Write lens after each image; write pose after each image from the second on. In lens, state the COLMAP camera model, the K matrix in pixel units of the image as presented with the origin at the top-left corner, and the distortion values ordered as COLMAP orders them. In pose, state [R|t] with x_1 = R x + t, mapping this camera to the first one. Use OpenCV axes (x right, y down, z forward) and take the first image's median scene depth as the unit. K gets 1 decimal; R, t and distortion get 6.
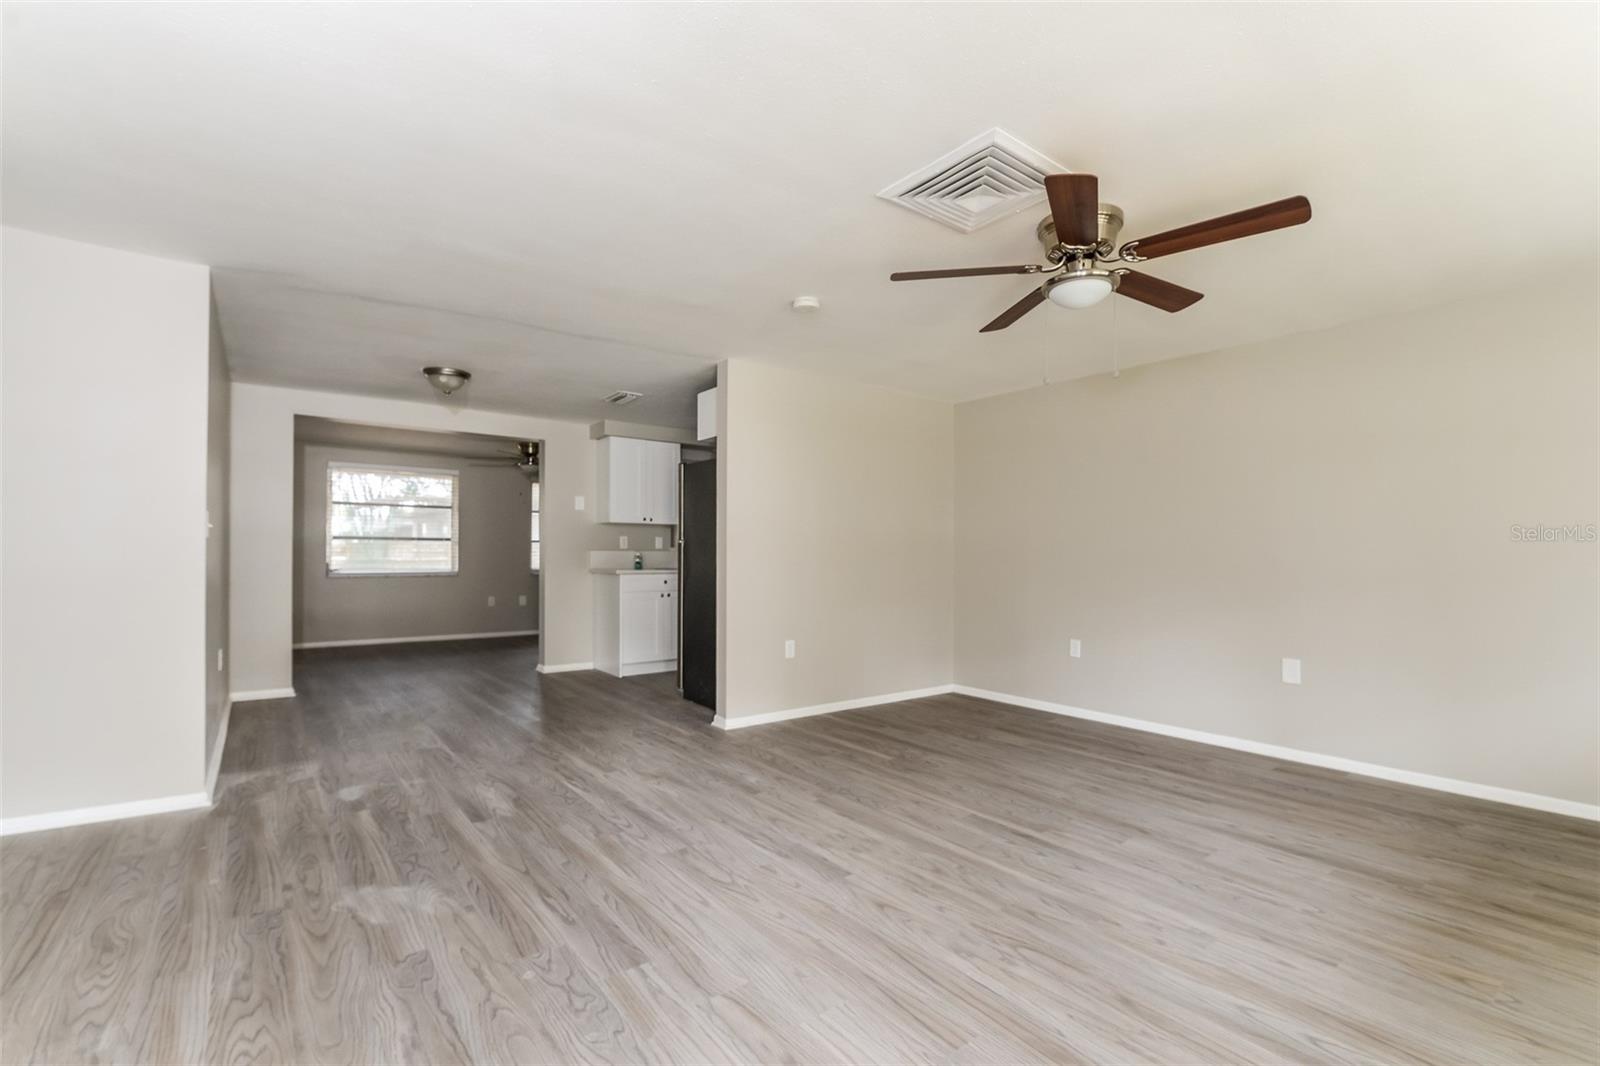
lens RADIAL K [[690.6, 0, 793.1], [0, 690.6, 541.9], [0, 0, 1]] dist [0.006589, -0.000575]
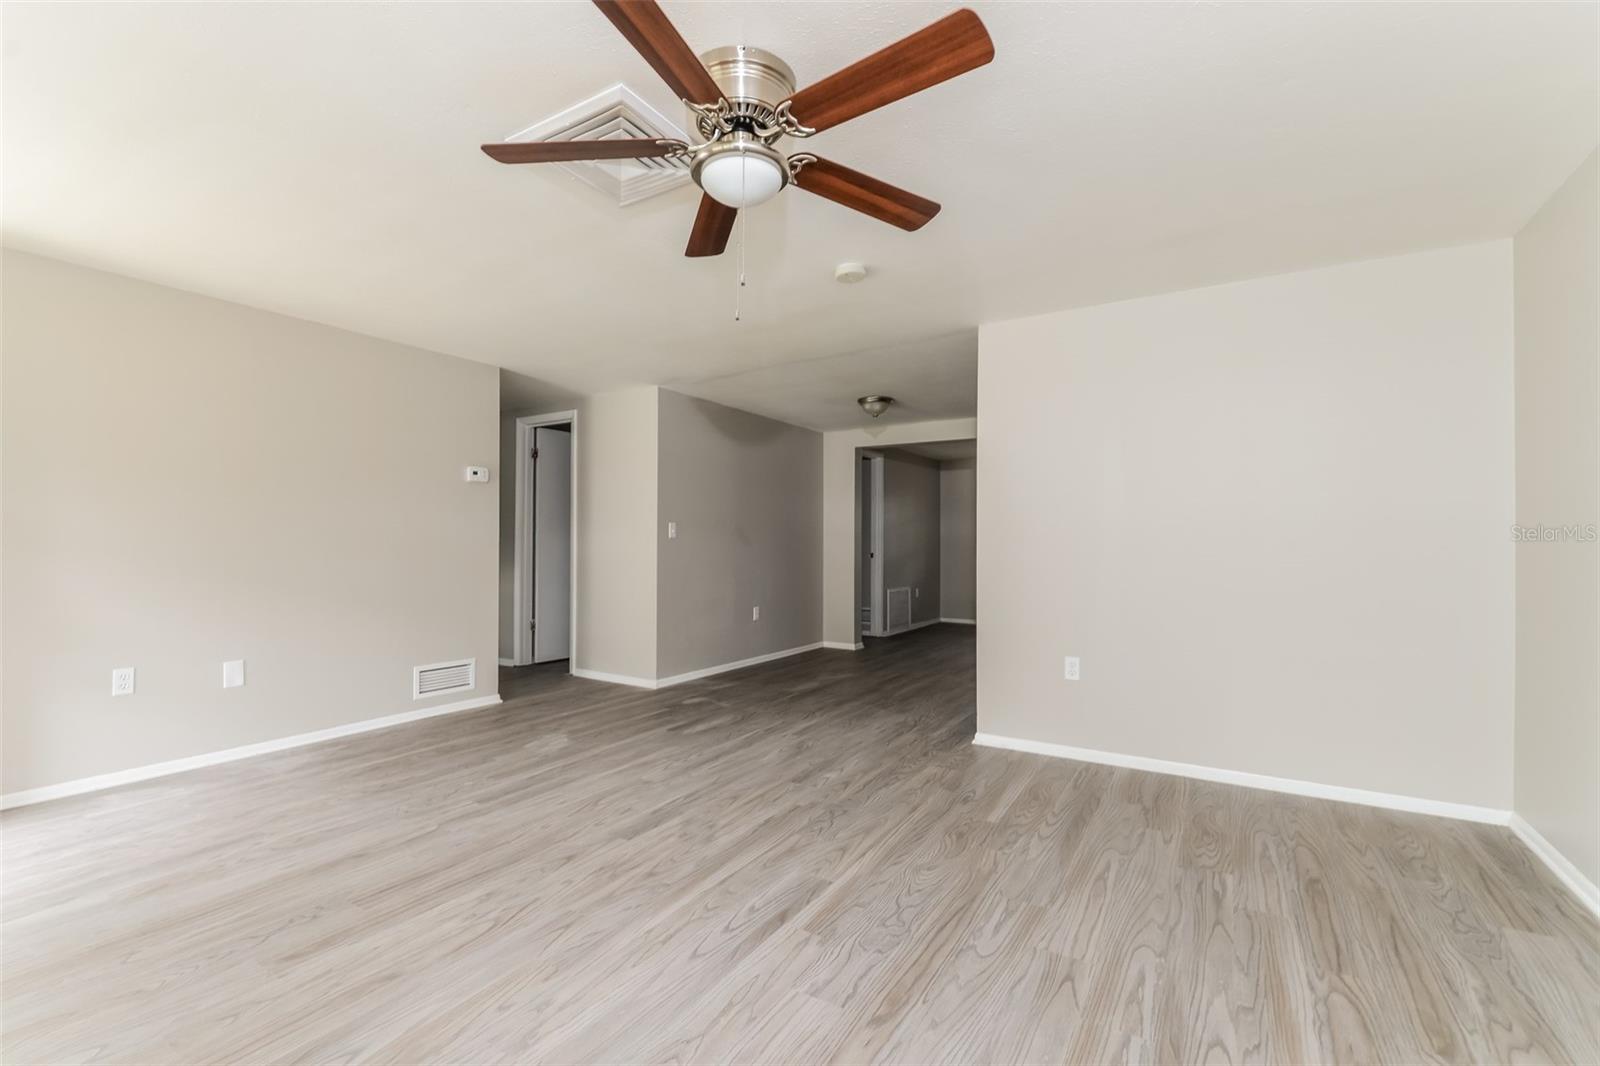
lens RADIAL K [[685.6, 0, 783.2], [0, 685.6, 563.5], [0, 0, 1]] dist [0.023267, -0.000440]
pose [[0.357213, 0.011153, -0.933956, 1.016722], [0.025015, 0.999456, 0.021503, 0.025260], [0.933688, -0.031044, 0.356739, 0.737928]]
